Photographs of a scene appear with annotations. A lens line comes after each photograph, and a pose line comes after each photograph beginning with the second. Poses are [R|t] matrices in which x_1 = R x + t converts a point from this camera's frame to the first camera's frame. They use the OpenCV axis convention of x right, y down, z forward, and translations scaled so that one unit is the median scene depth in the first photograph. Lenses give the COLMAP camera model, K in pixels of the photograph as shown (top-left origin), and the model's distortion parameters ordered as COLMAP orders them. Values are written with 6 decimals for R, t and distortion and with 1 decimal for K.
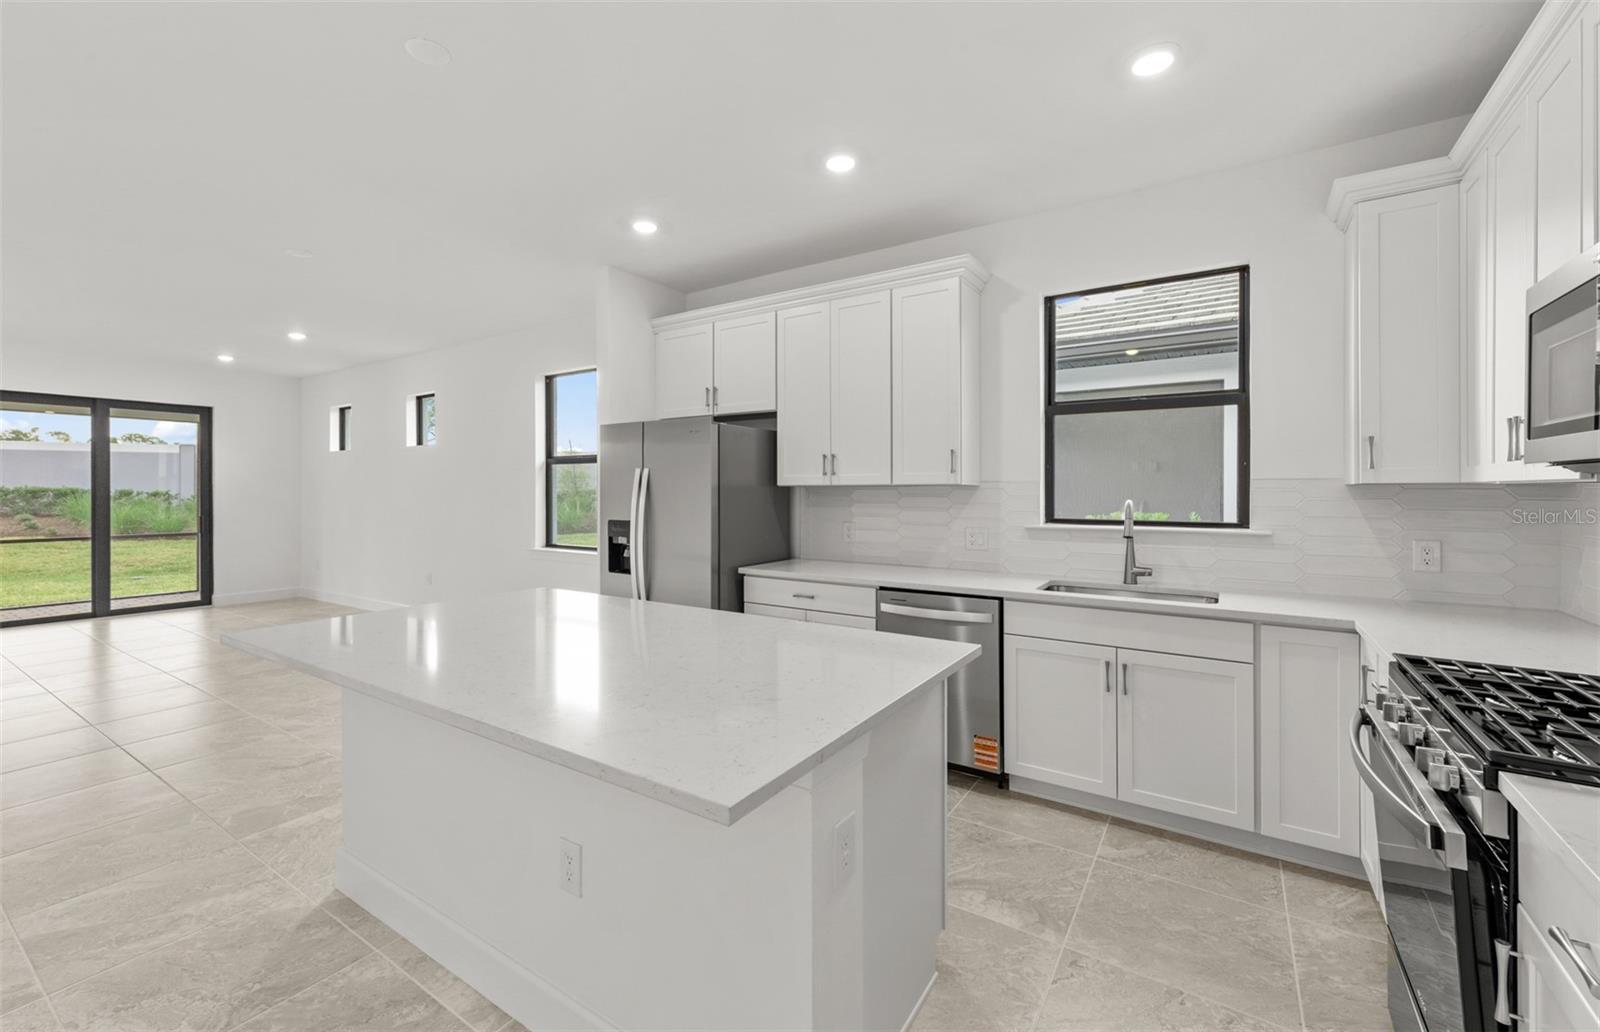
lens RADIAL K [[653.1, 0, 795.1], [0, 653.1, 493.1], [0, 0, 1]] dist [0.000555, 0.000039]
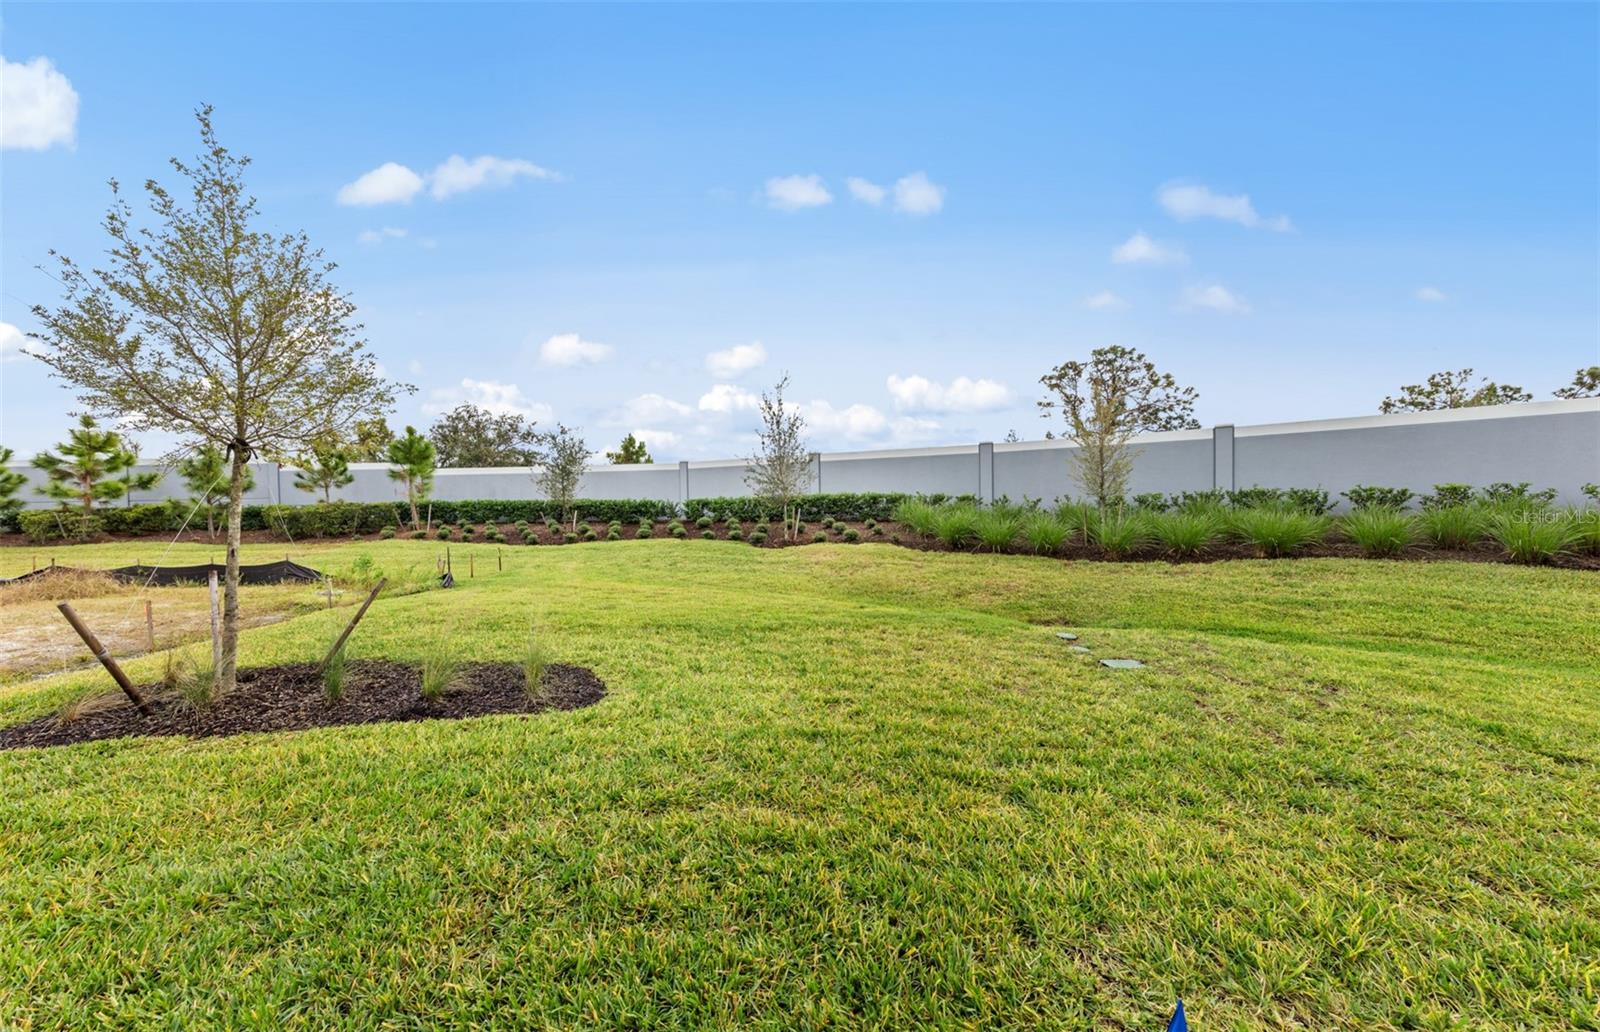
lens RADIAL K [[561.0, 0, 800.0], [0, 561.0, 516.0], [0, 0, 1]] dist [0.000124, 0.000038]
pose [[0.611507, 0.005965, -0.791217, -1.711198], [0.014537, 0.999718, 0.018773, 0.026947], [0.791106, -0.022981, 0.611248, 1.163730]]
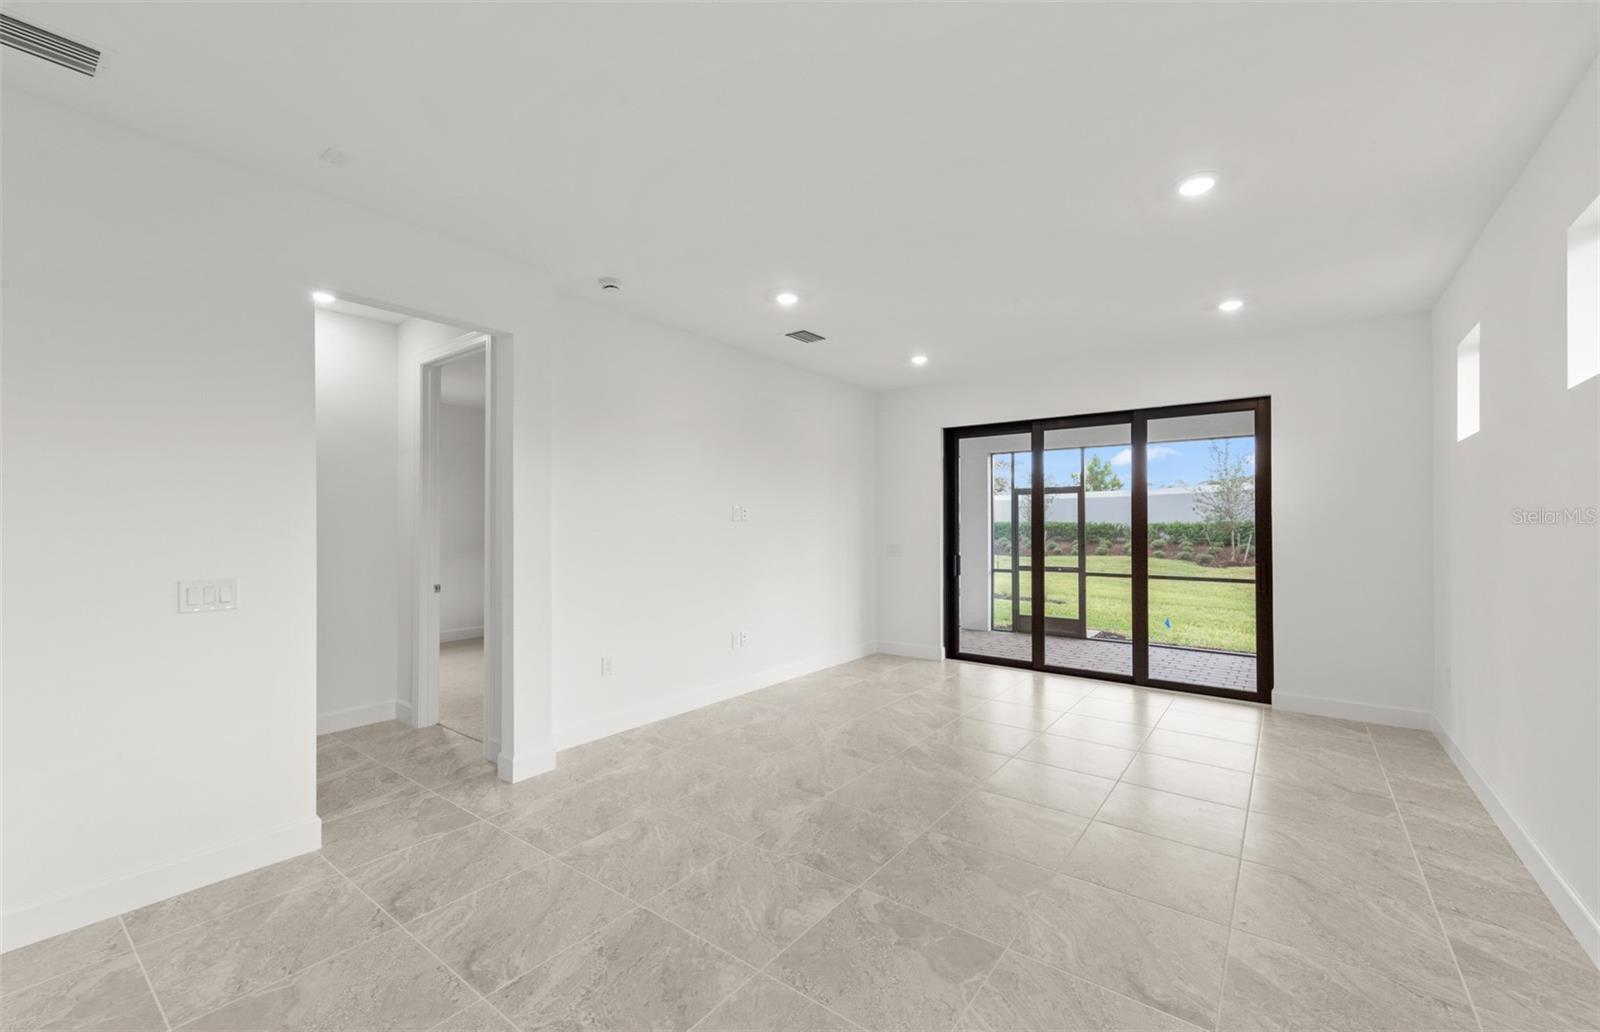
lens RADIAL K [[639.6, 0, 800.0], [0, 639.6, 516.0], [0, 0, 1]] dist [0.001391, 0.000111]
pose [[-0.069757, -0.013036, -0.997479, -0.261054], [-0.004491, 0.999909, -0.012754, -0.003010], [0.997554, 0.003590, -0.069809, 0.650098]]
